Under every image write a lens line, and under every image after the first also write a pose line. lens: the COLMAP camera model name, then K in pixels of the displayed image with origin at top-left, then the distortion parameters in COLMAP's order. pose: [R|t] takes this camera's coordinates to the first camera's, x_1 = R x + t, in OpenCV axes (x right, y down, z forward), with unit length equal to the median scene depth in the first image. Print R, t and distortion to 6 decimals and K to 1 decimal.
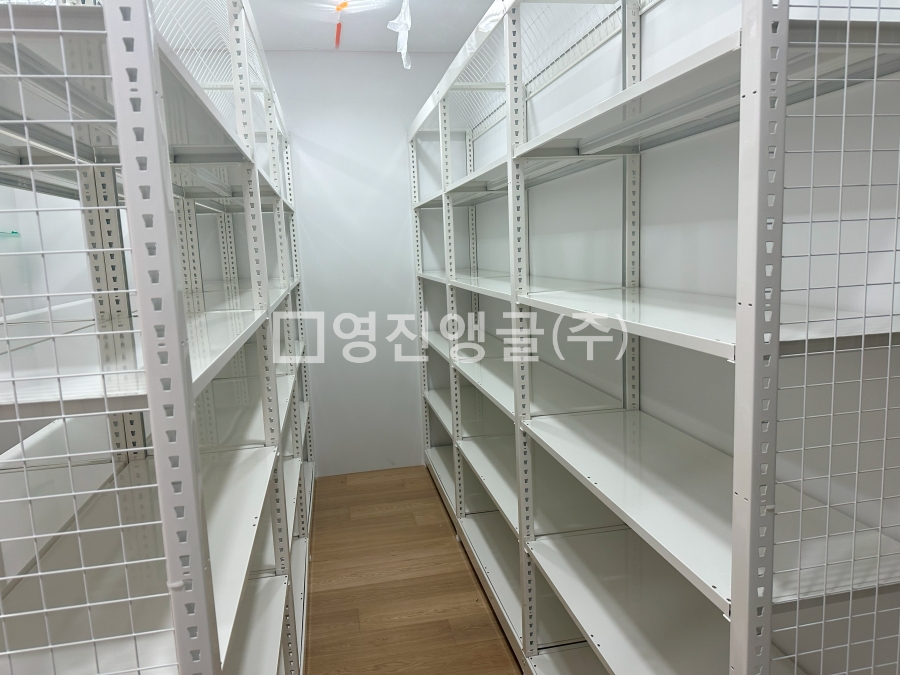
lens RADIAL K [[629.0, 0, 446.5], [0, 629.0, 335.3], [0, 0, 1]] dist [0.068148, -0.090944]
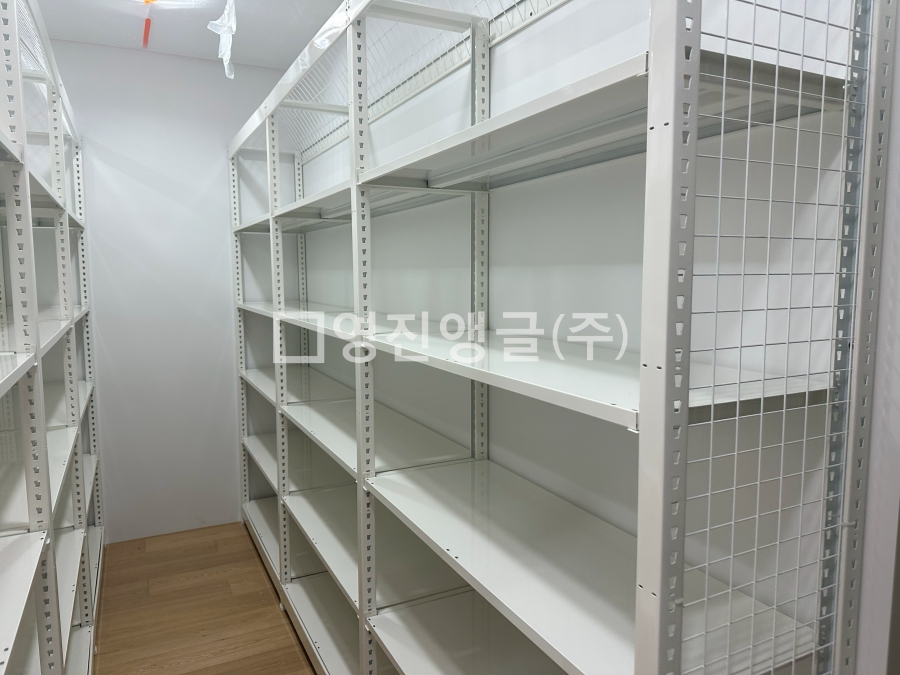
lens RADIAL K [[629.0, 0, 445.8], [0, 629.0, 336.2], [0, 0, 1]] dist [0.068148, -0.090944]
pose [[0.961245, 0.011894, 0.275440, -0.017415], [0.000967, 0.998917, -0.046508, -0.022462], [-0.275695, 0.044972, 0.960193, 0.111955]]
